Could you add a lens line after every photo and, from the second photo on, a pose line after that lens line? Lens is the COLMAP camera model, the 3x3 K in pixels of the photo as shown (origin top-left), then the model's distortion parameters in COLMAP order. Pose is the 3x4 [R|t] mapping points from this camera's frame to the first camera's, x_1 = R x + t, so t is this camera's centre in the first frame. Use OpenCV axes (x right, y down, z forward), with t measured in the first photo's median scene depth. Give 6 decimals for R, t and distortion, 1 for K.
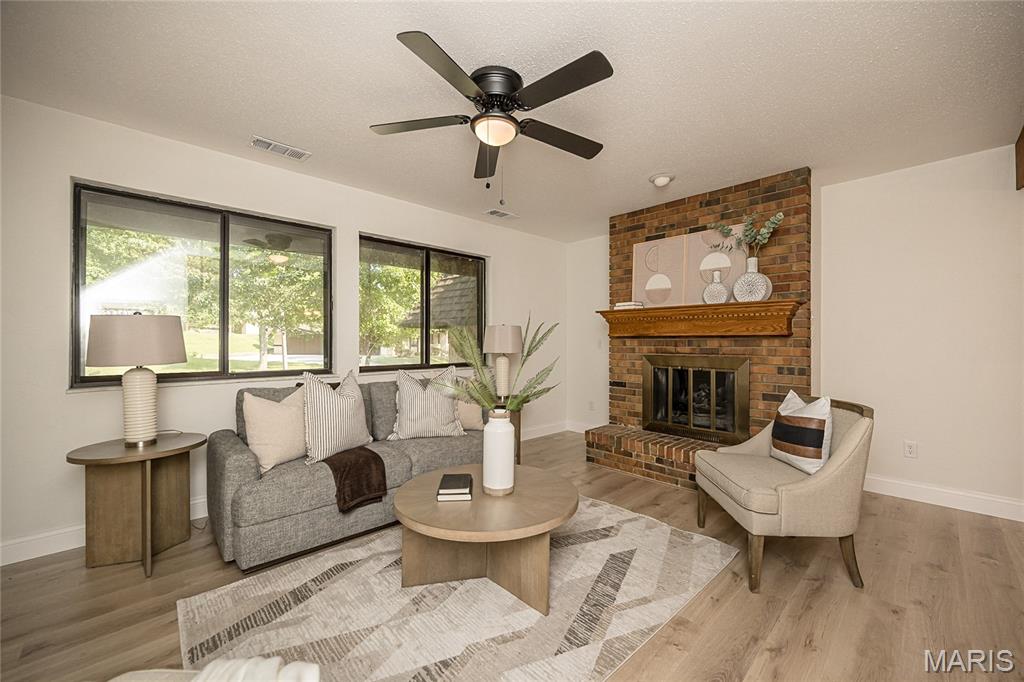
lens RADIAL K [[411.9, 0, 511.6], [0, 411.9, 342.7], [0, 0, 1]] dist [-0.000330, -0.000215]
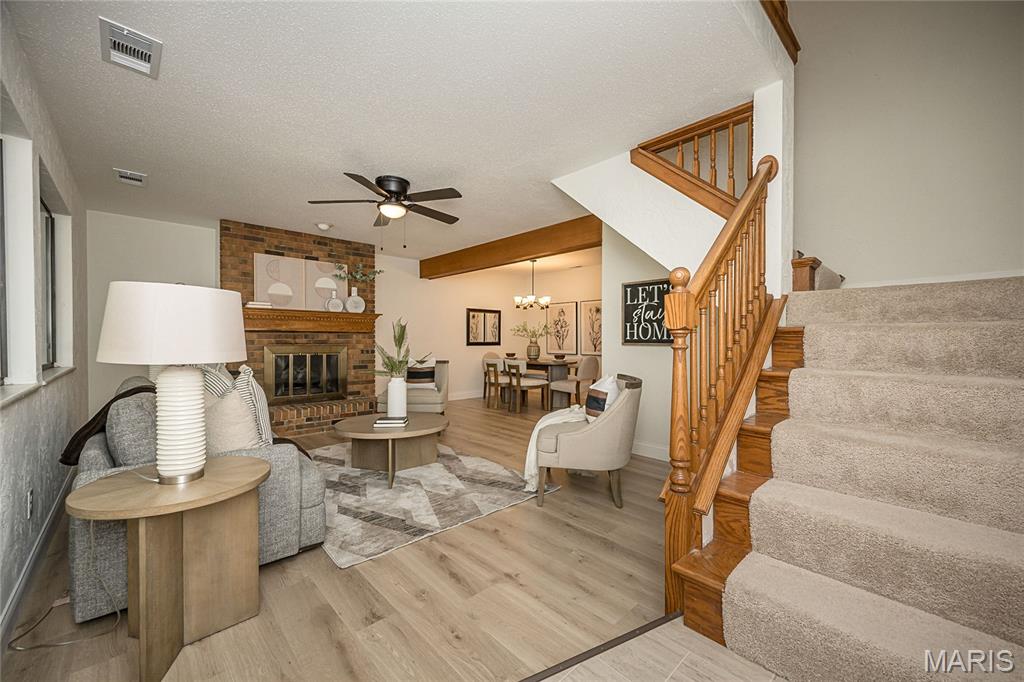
lens RADIAL K [[411.9, 0, 511.6], [0, 411.9, 342.7], [0, 0, 1]] dist [-0.000330, -0.000215]
pose [[0.021365, -0.013783, 0.999677, -1.034844], [-0.002680, 0.999901, 0.013843, 0.001351], [-0.999768, -0.002975, 0.021326, 0.274699]]
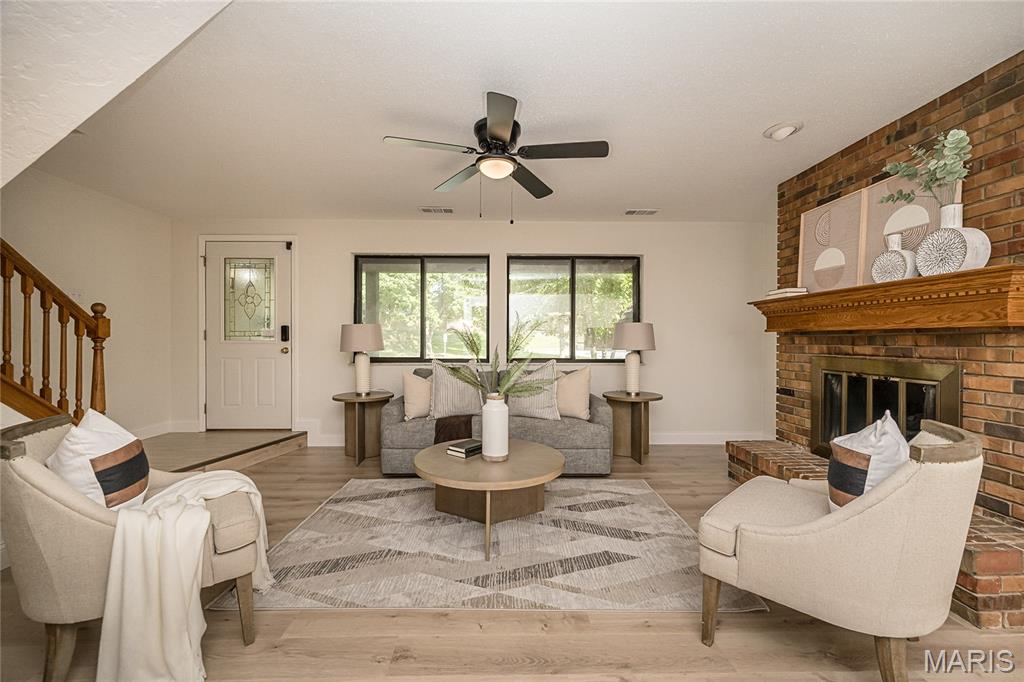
lens RADIAL K [[382.7, 0, 491.9], [0, 382.7, 342.3], [0, 0, 1]] dist [-0.001889, -0.000217]
pose [[0.738335, 0.004979, -0.674416, 0.416674], [-0.002374, 0.999986, 0.004784, 0.002479], [0.674430, -0.001931, 0.738336, 0.081662]]
